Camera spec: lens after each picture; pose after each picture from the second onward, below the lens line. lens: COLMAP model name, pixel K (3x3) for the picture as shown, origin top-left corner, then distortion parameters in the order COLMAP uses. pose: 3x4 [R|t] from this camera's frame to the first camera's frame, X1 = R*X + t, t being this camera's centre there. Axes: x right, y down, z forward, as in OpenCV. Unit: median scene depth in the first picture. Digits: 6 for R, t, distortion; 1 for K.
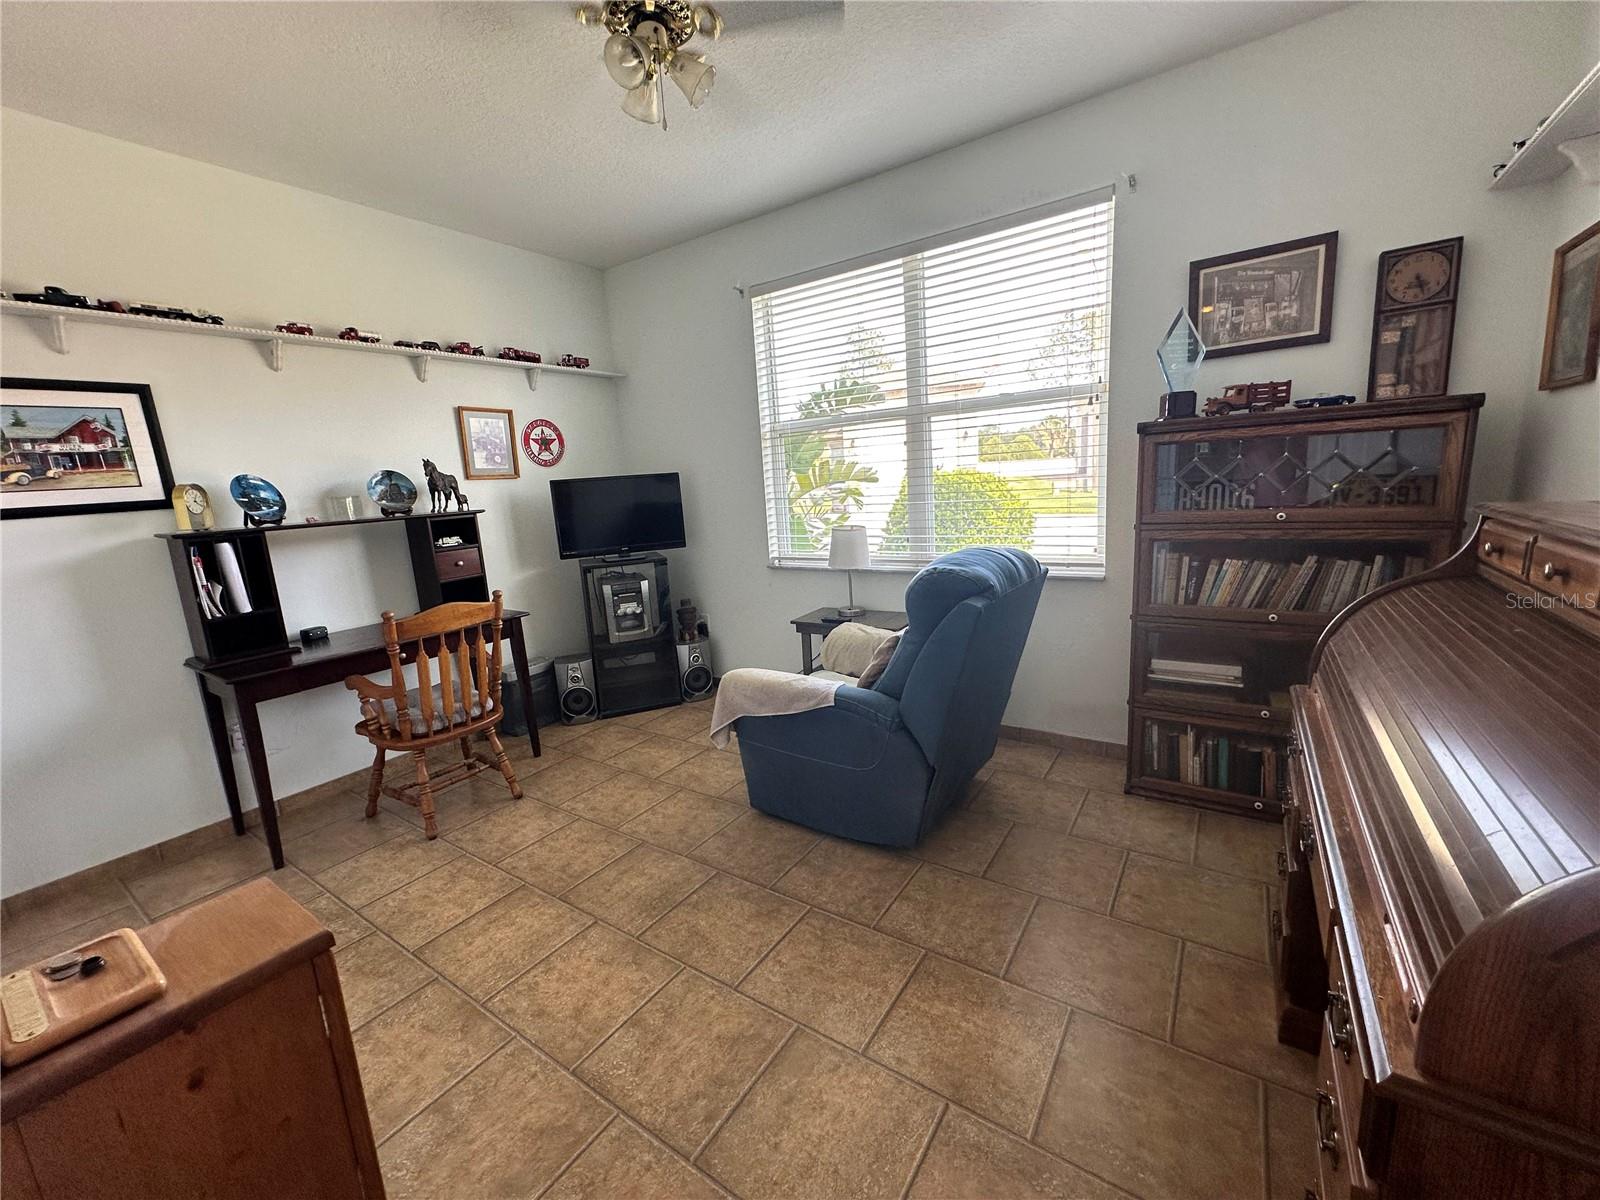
lens RADIAL K [[637.8, 0, 802.7], [0, 637.8, 599.1], [0, 0, 1]] dist [-0.001367, 0.000065]
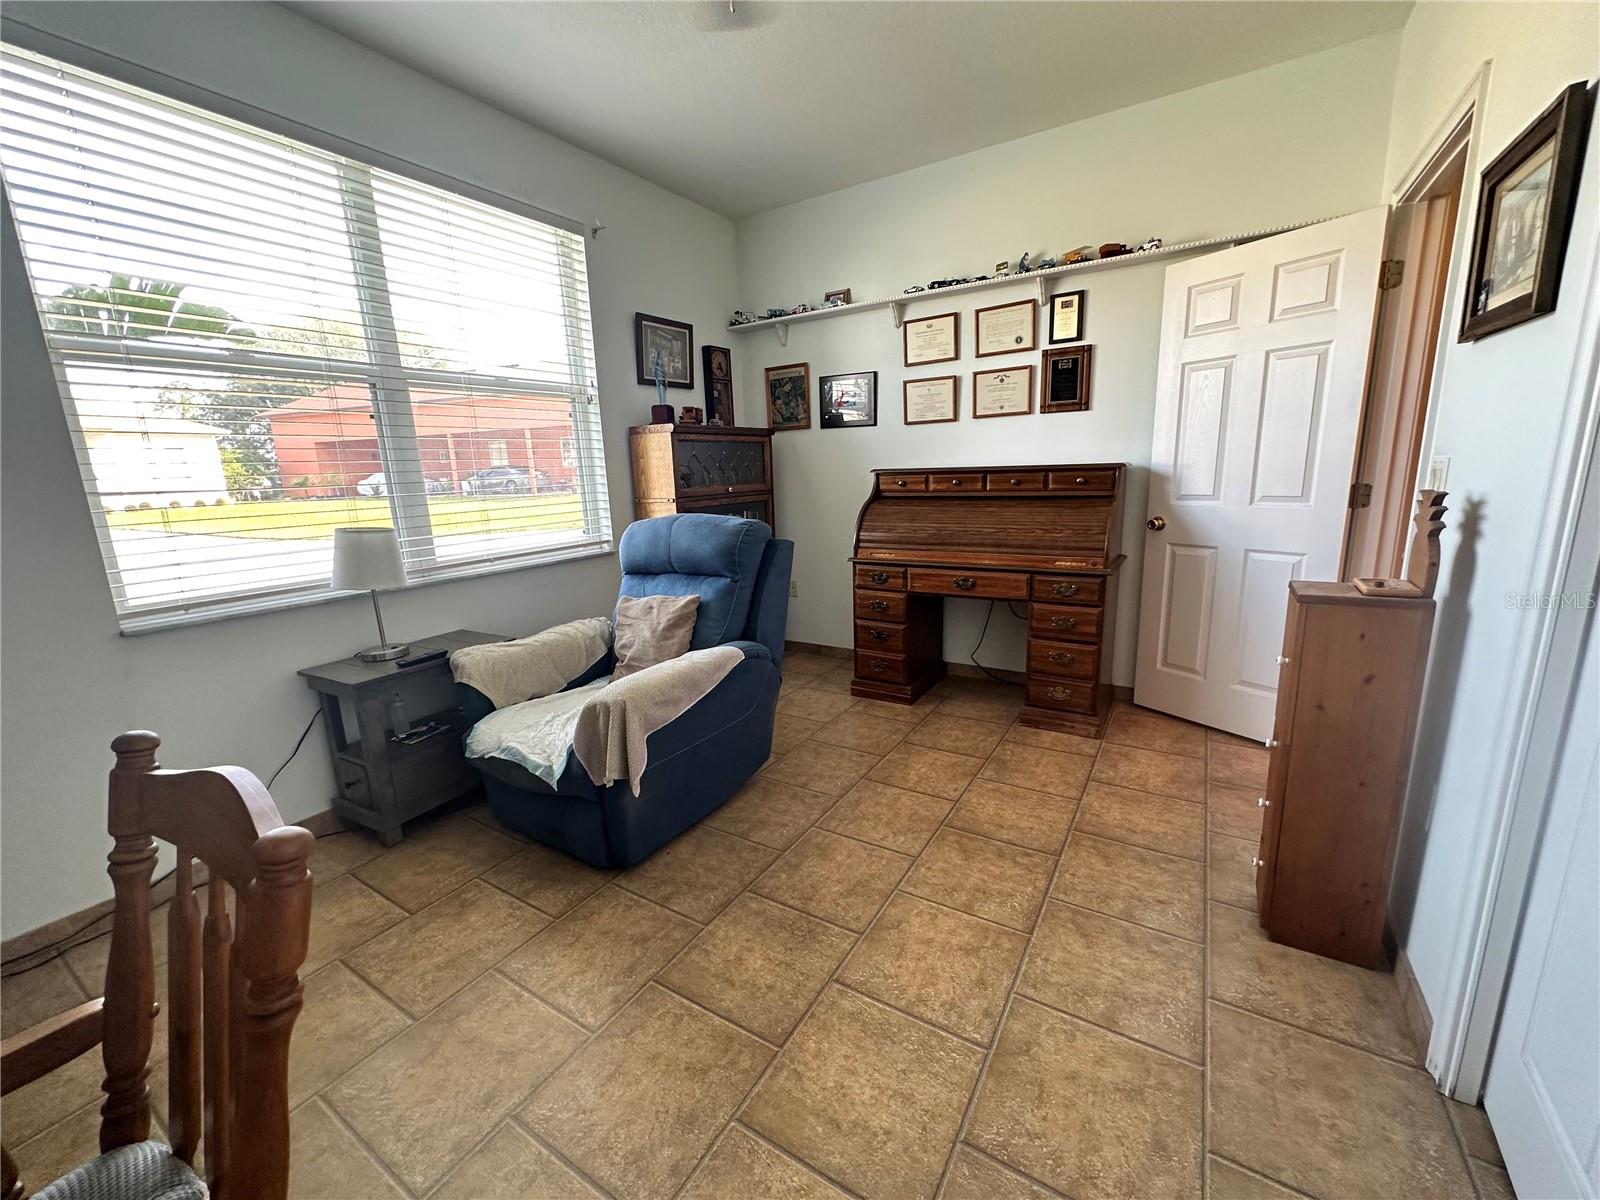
lens RADIAL K [[637.8, 0, 802.7], [0, 637.8, 599.1], [0, 0, 1]] dist [-0.001367, 0.000065]
pose [[-0.035247, -0.145053, 0.988796, -0.989781], [0.224402, 0.962997, 0.149267, -0.061859], [-0.973859, 0.227149, -0.001393, 0.906166]]
